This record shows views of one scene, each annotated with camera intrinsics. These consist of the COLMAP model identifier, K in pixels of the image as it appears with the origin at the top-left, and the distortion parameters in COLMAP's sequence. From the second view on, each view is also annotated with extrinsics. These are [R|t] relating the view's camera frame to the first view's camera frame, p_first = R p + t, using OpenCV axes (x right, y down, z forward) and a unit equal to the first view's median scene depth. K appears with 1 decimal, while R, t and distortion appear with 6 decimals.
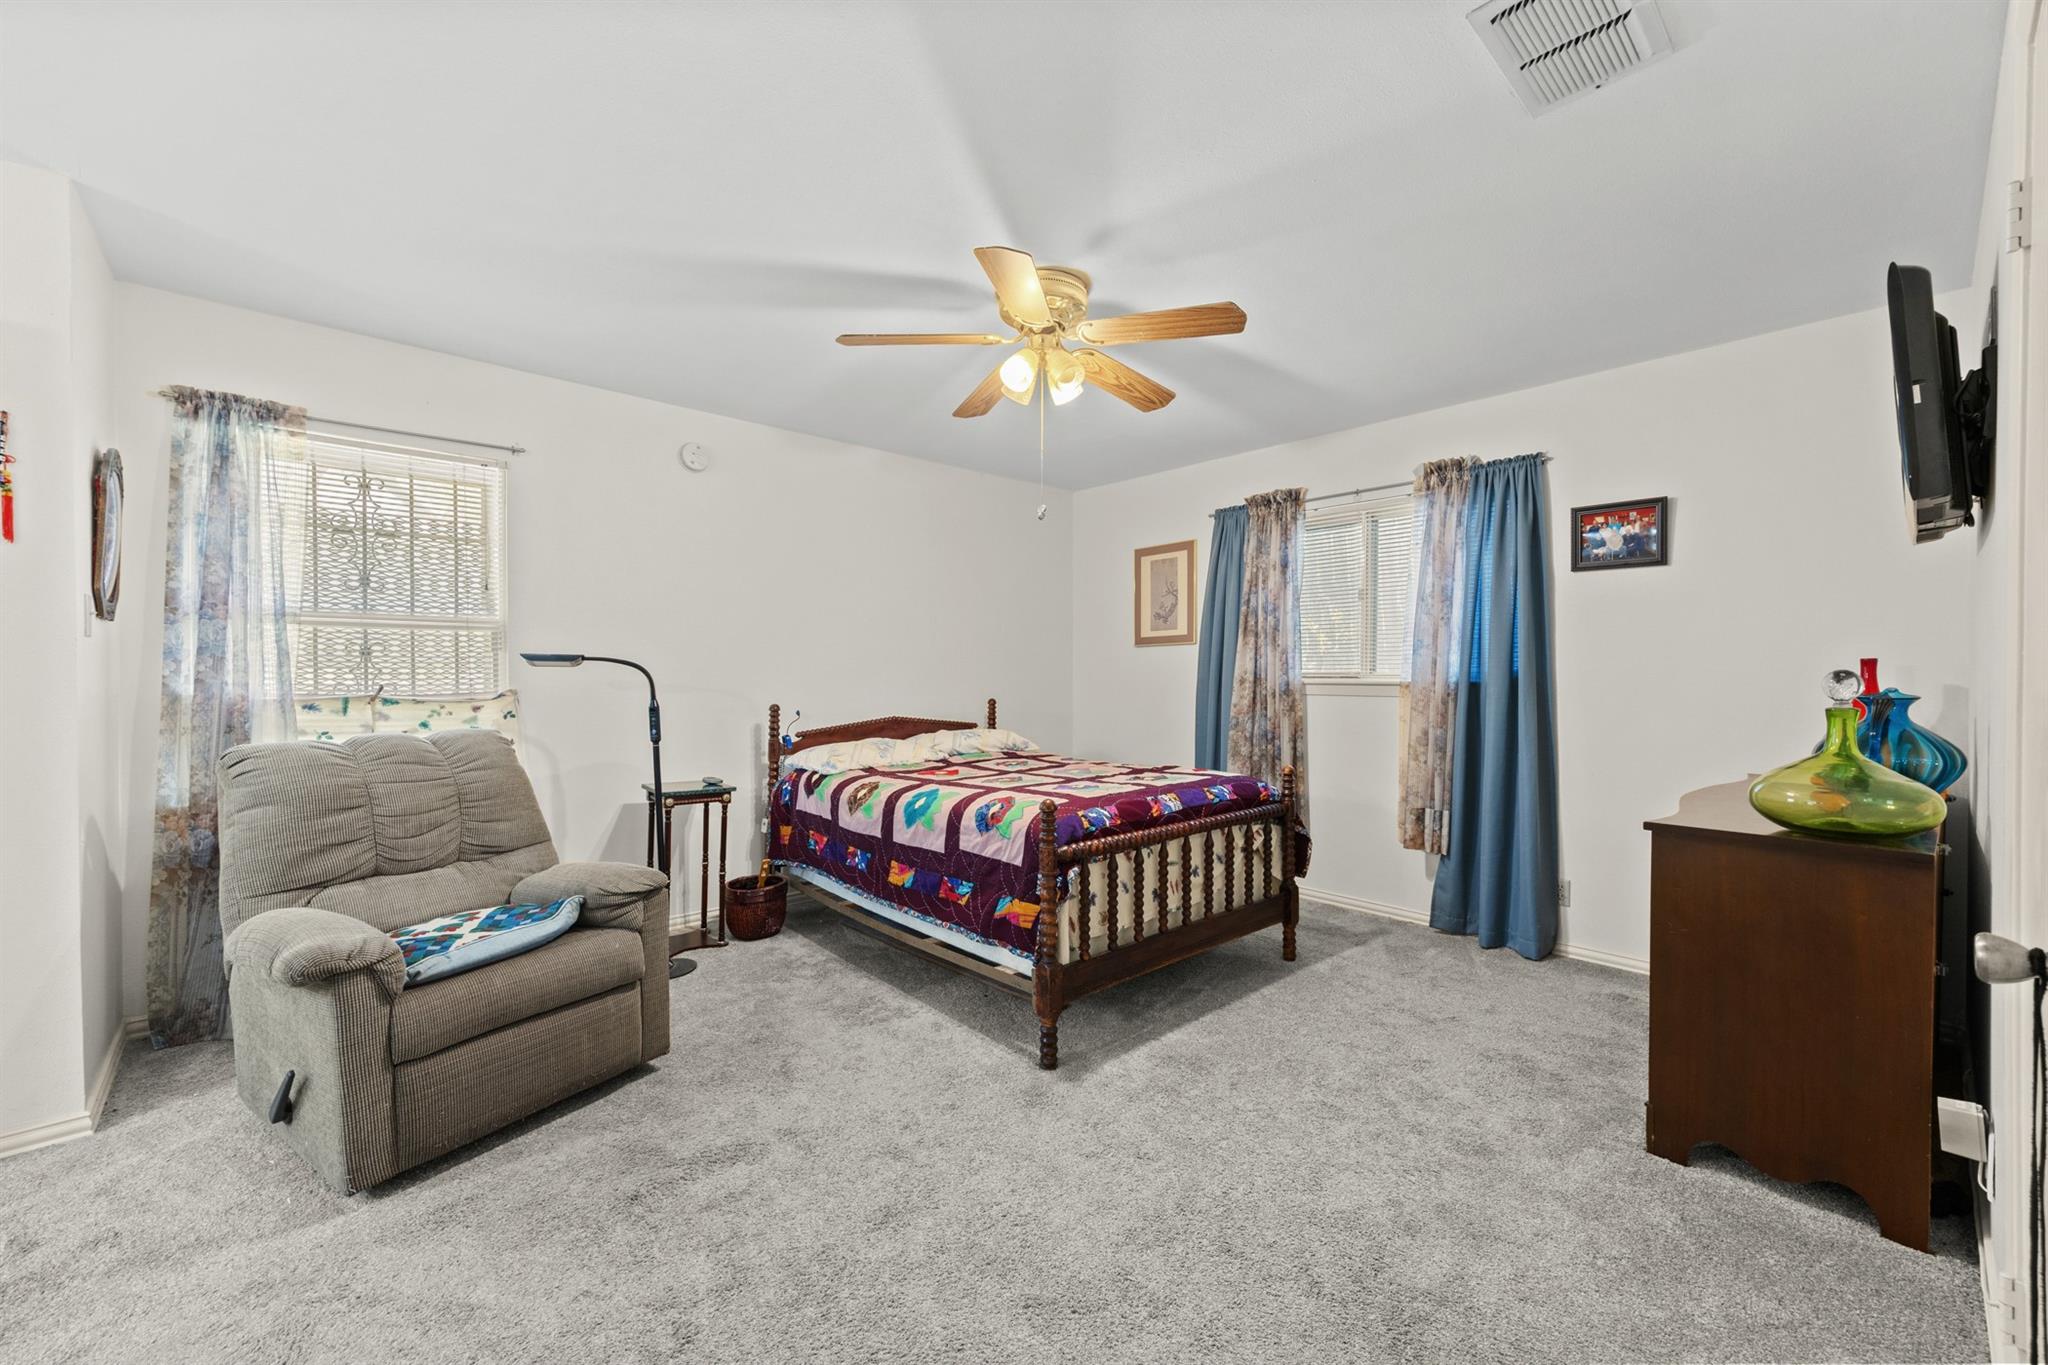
lens RADIAL K [[793.8, 0, 1008.2], [0, 793.8, 685.7], [0, 0, 1]] dist [-0.000084, 0.000023]
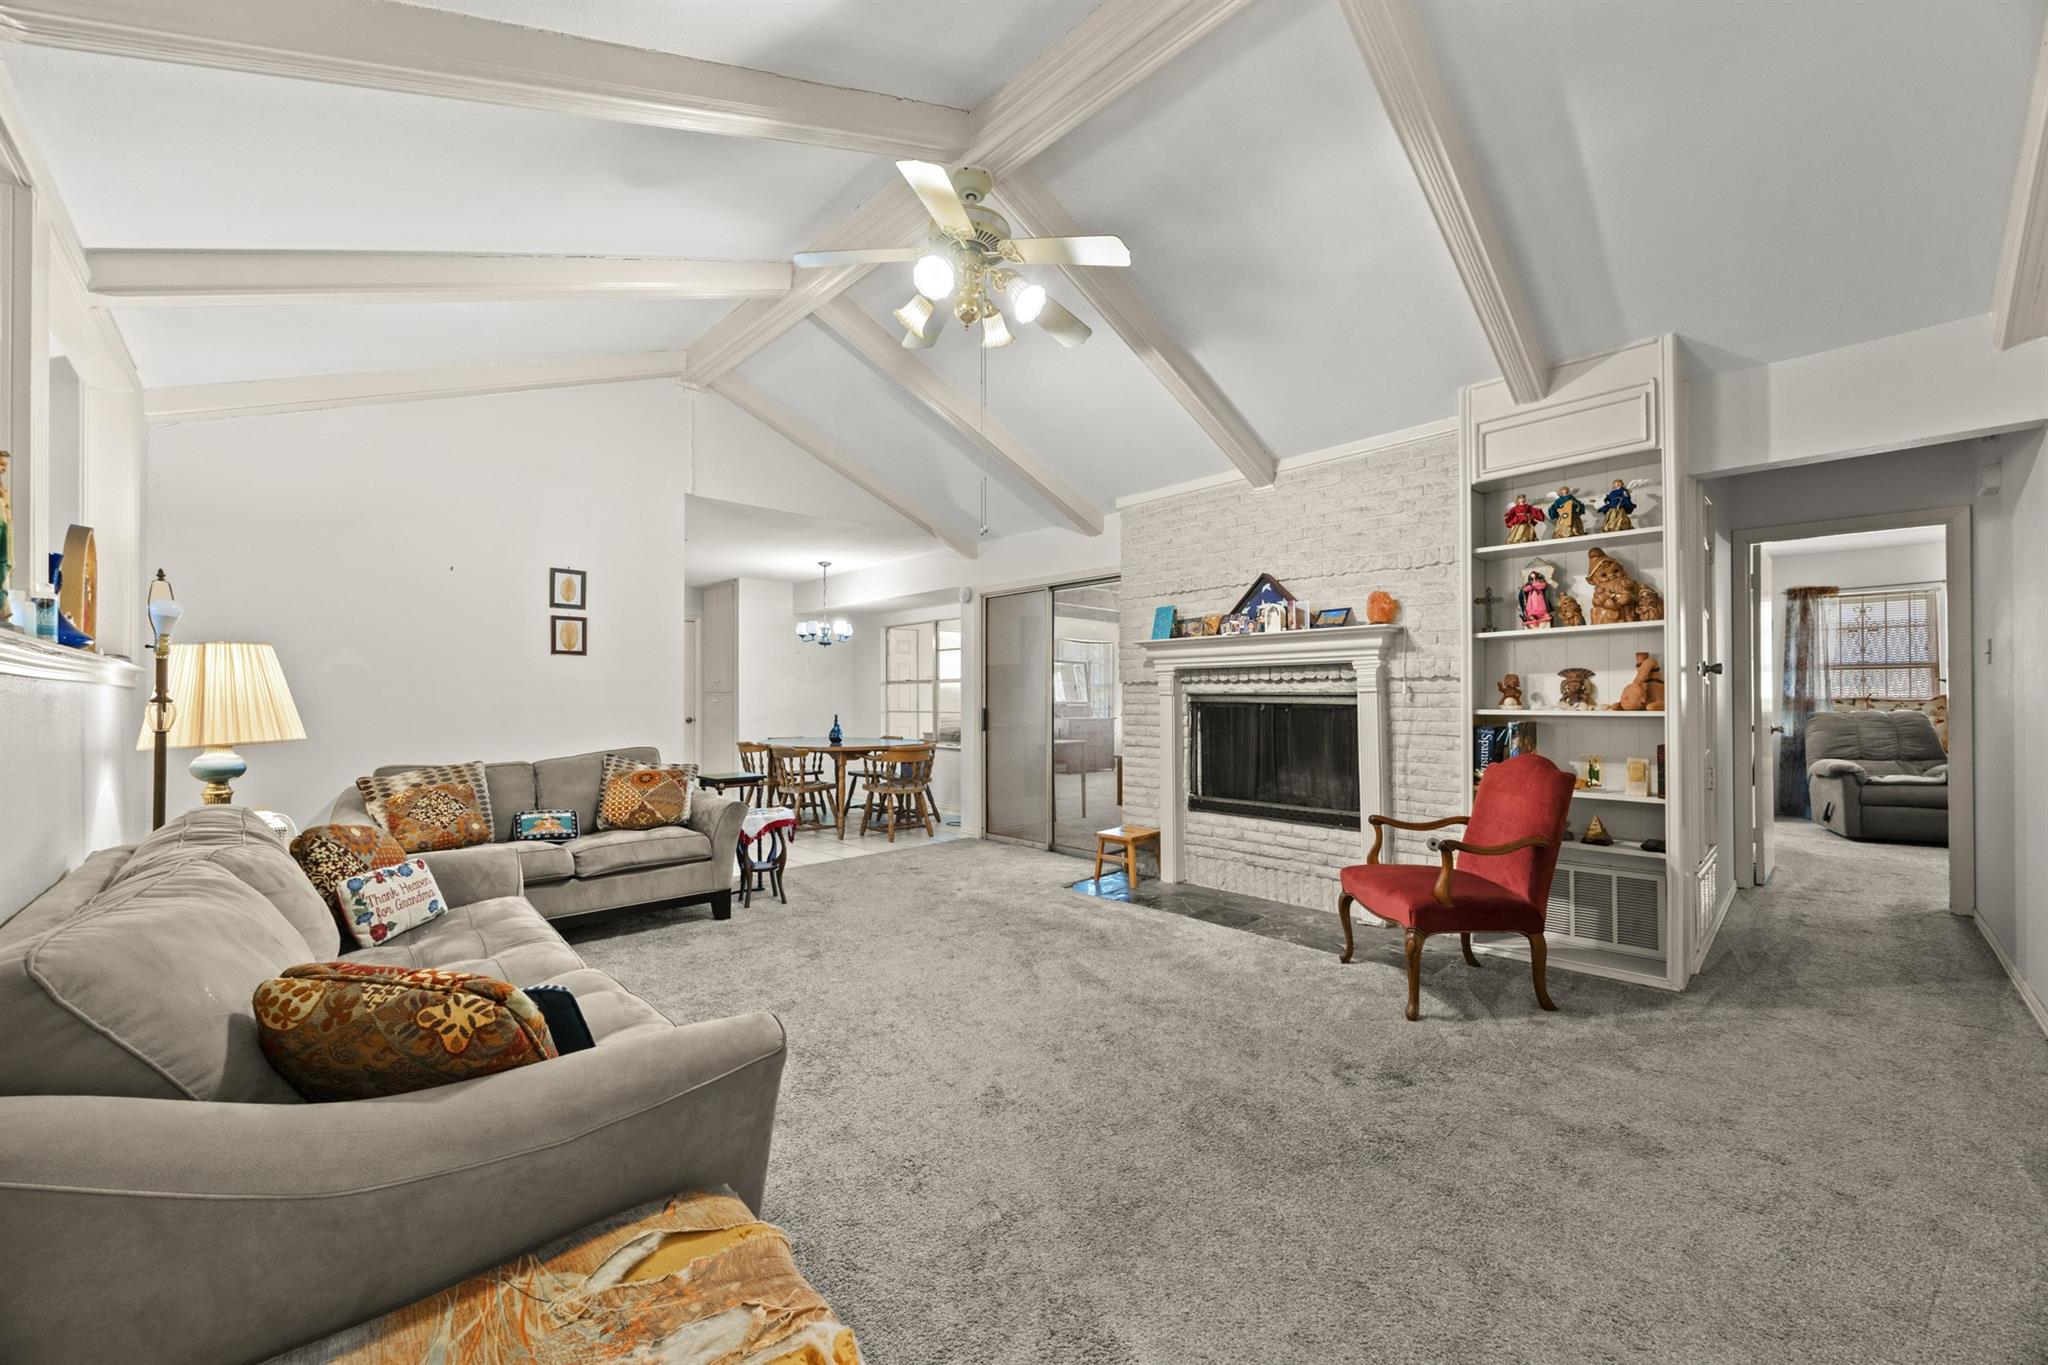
lens RADIAL K [[793.8, 0, 1018.2], [0, 793.8, 696.6], [0, 0, 1]] dist [-0.000084, 0.000023]
pose [[0.030298, -0.005997, -0.999523, 1.767351], [-0.007574, 0.999952, -0.006229, 0.051165], [0.999512, 0.007759, 0.030251, -1.904430]]
